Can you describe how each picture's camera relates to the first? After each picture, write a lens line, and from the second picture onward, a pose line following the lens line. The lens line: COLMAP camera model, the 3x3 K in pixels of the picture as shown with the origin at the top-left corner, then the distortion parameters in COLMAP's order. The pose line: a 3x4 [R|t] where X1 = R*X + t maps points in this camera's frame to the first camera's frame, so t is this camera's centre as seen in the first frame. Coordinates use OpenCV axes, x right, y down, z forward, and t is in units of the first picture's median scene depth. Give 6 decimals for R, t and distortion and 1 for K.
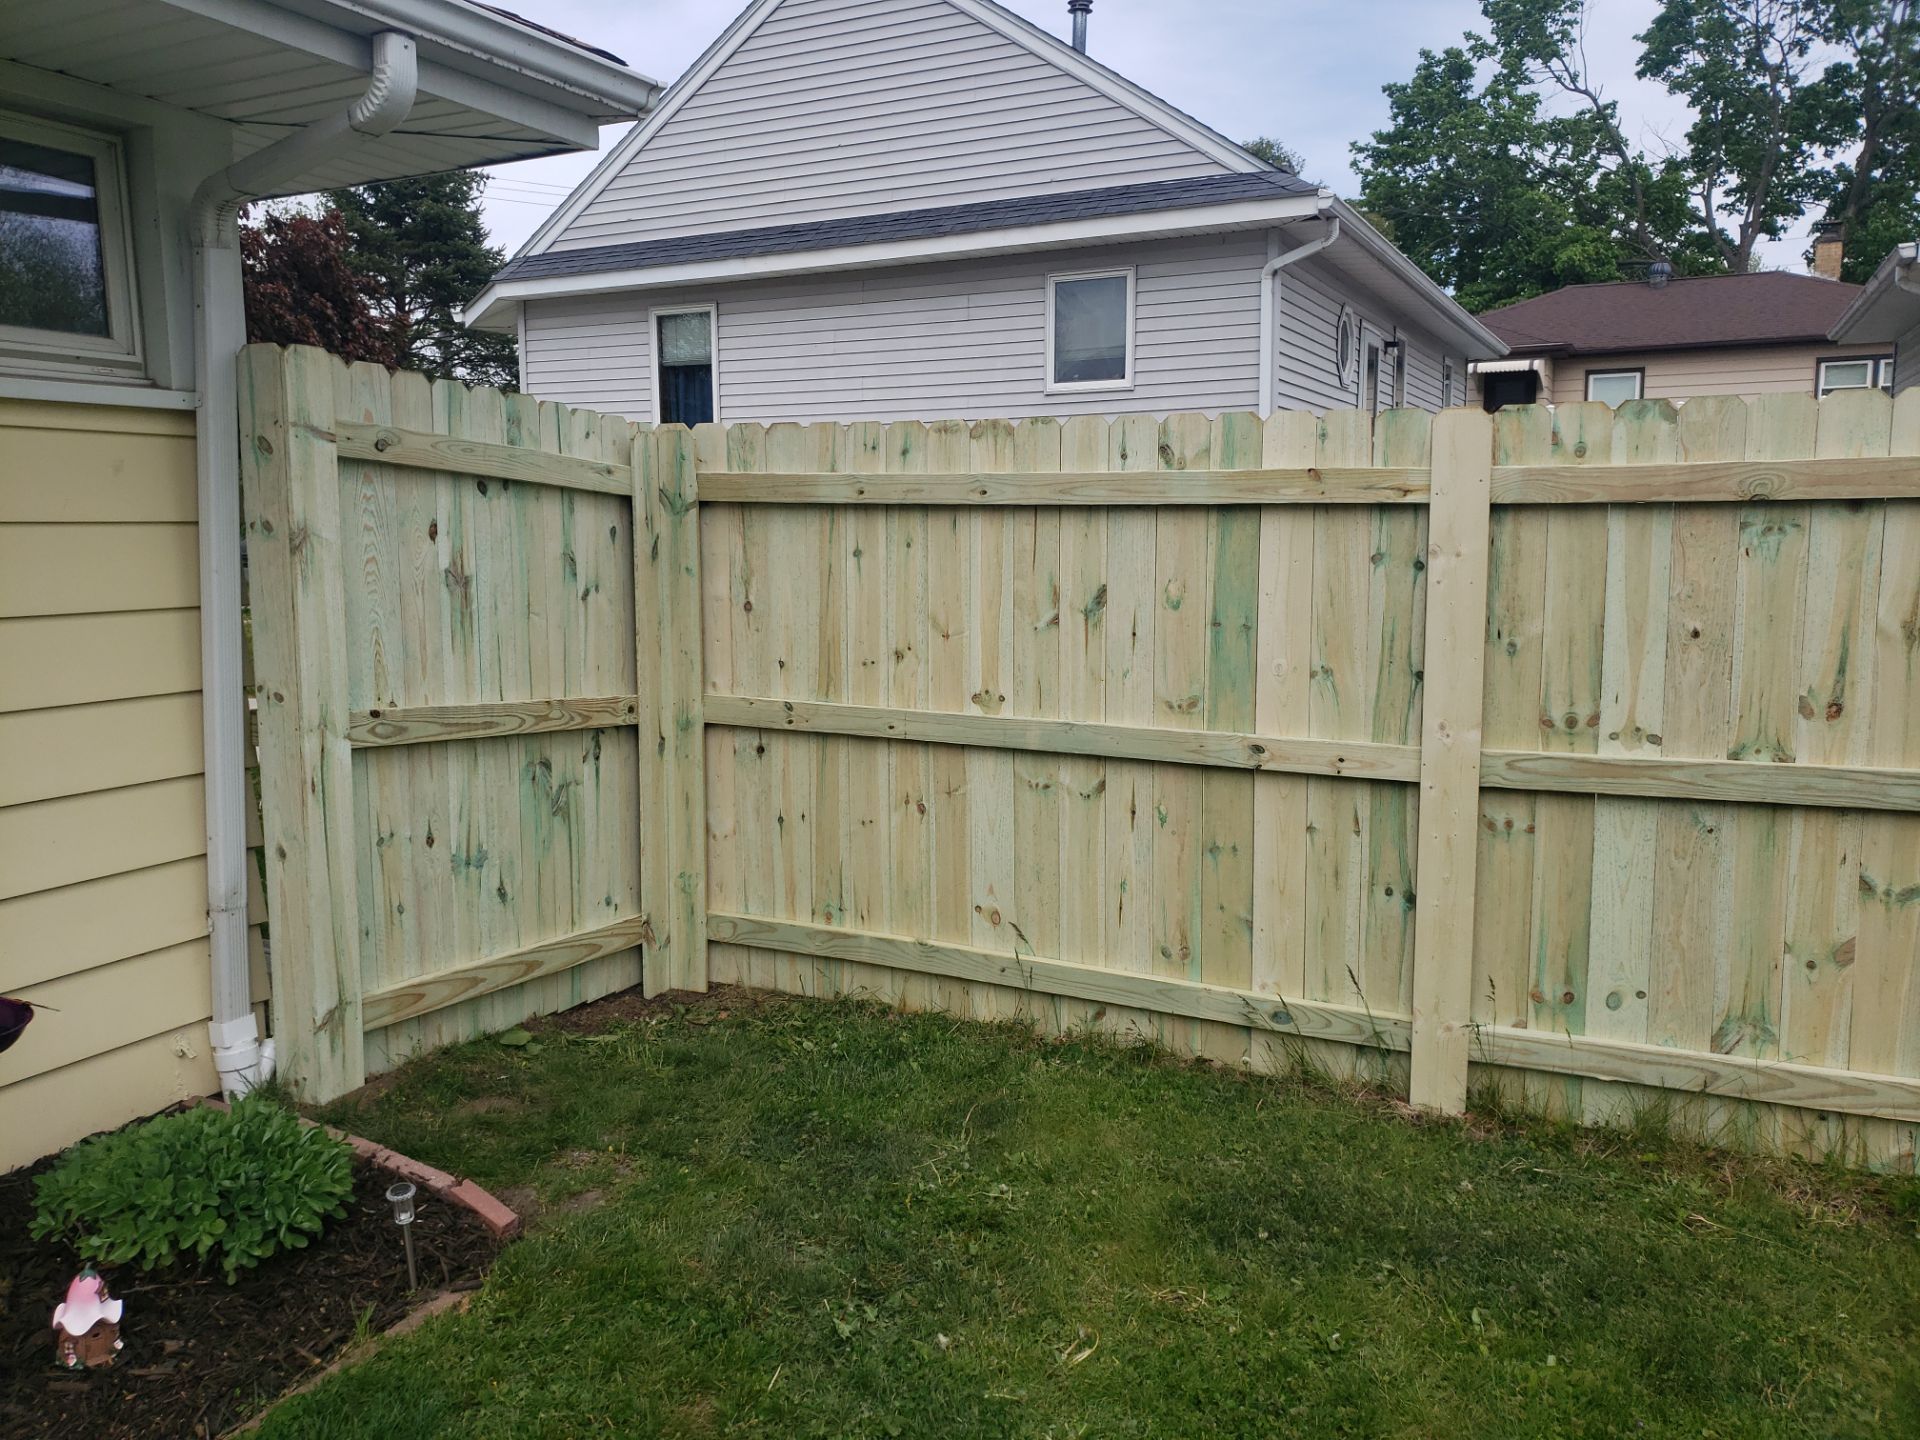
lens RADIAL K [[1495.3, 0, 920.9], [0, 1495.3, 694.4], [0, 0, 1]] dist [0.032410, -0.023033]
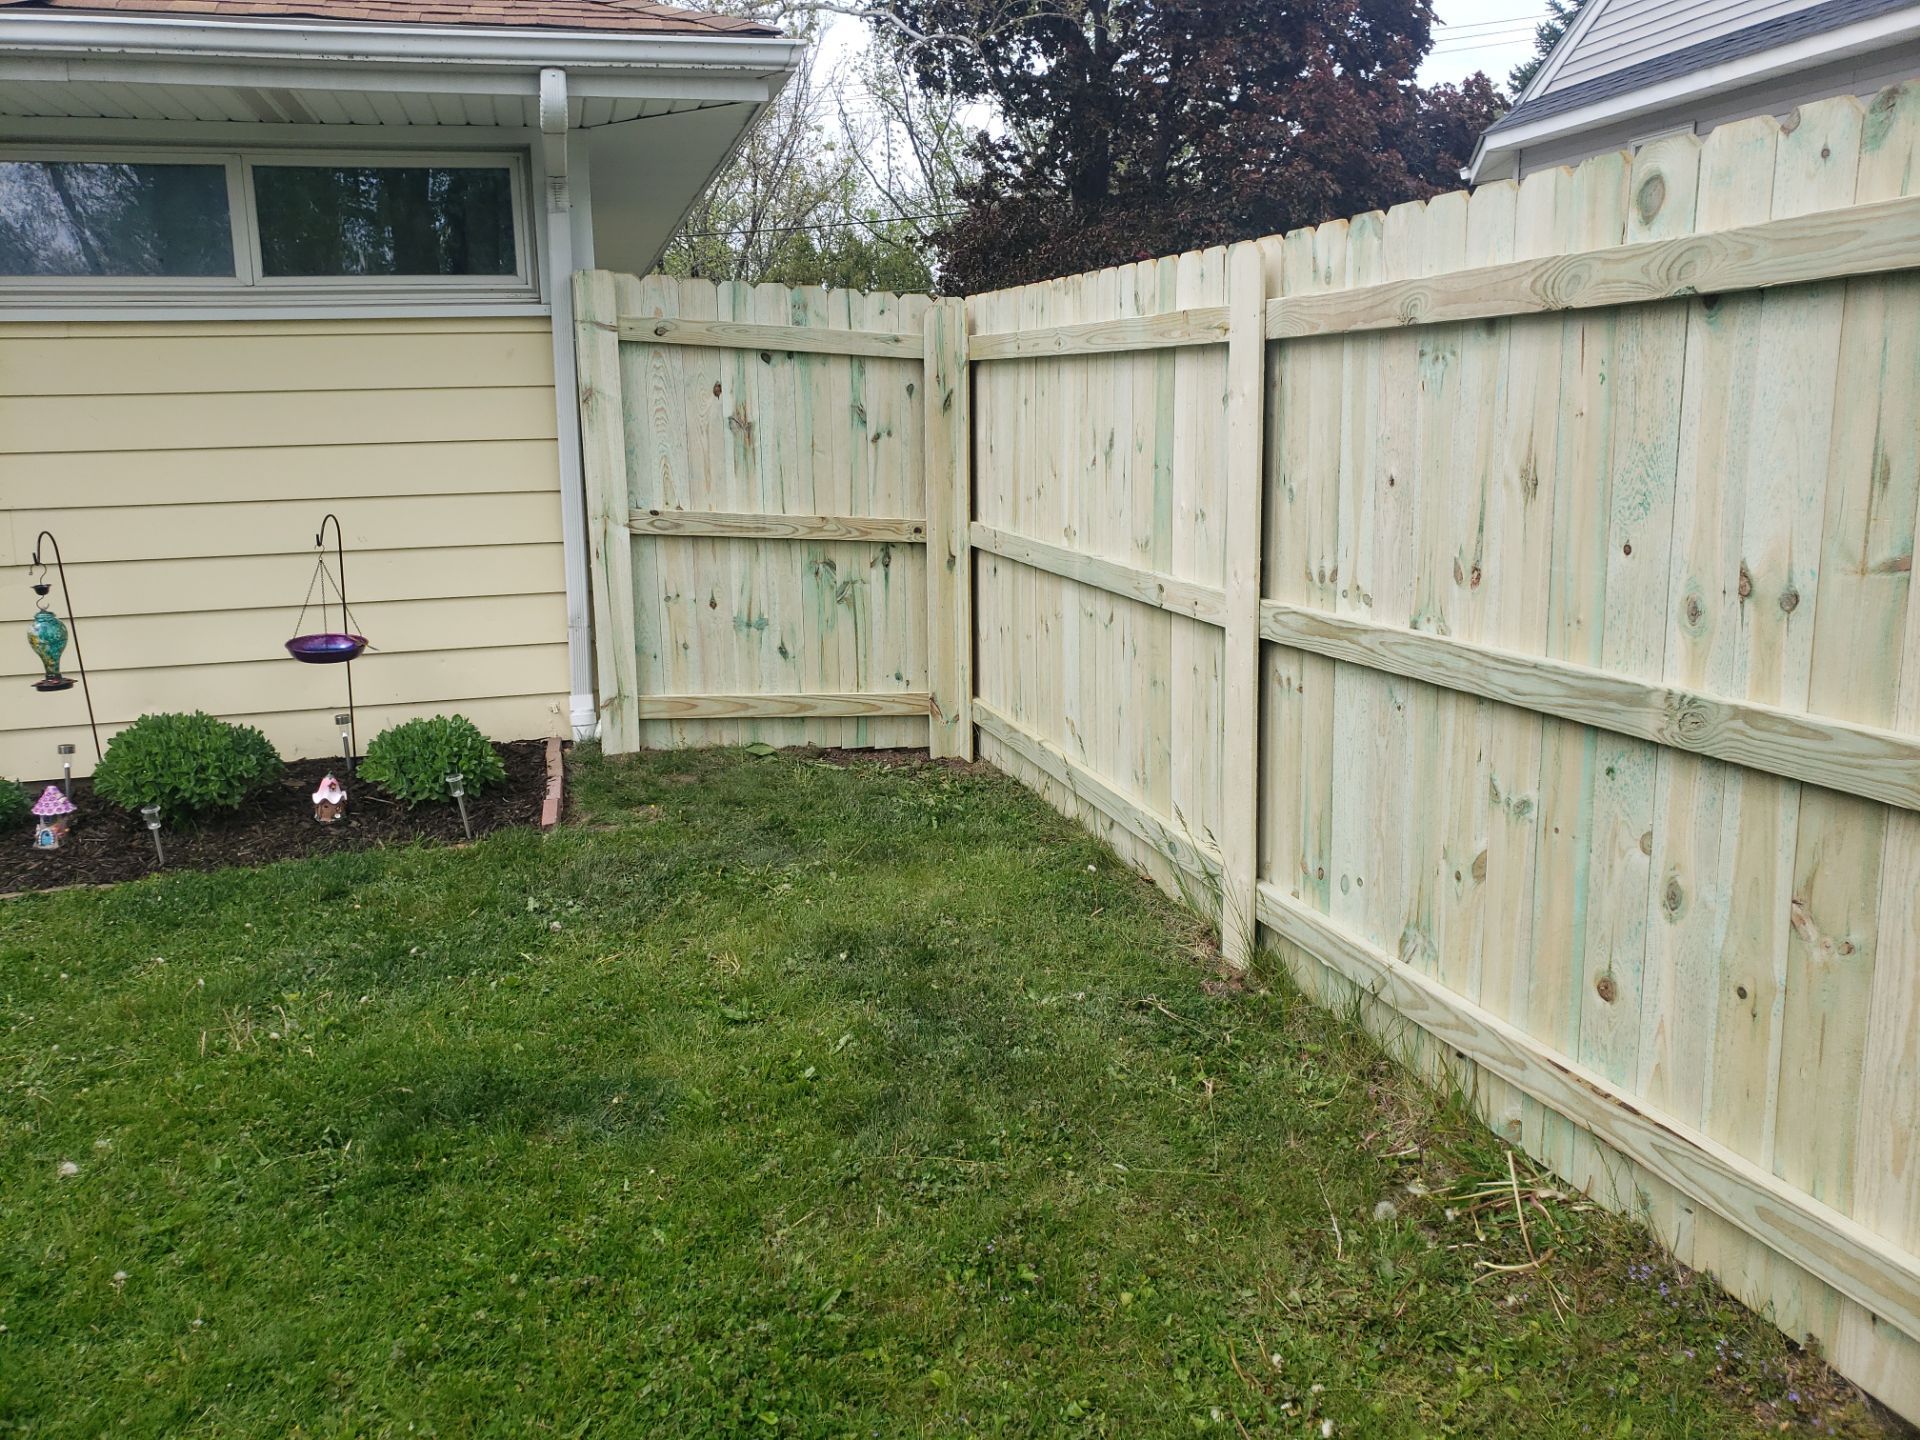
lens RADIAL K [[1495.3, 0, 974.6], [0, 1495.3, 682.0], [0, 0, 1]] dist [0.032410, -0.023033]
pose [[0.666135, 0.125429, -0.735209, 1.006847], [-0.069306, 0.991902, 0.106428, -0.000518], [0.742604, -0.019941, 0.669434, 0.229372]]
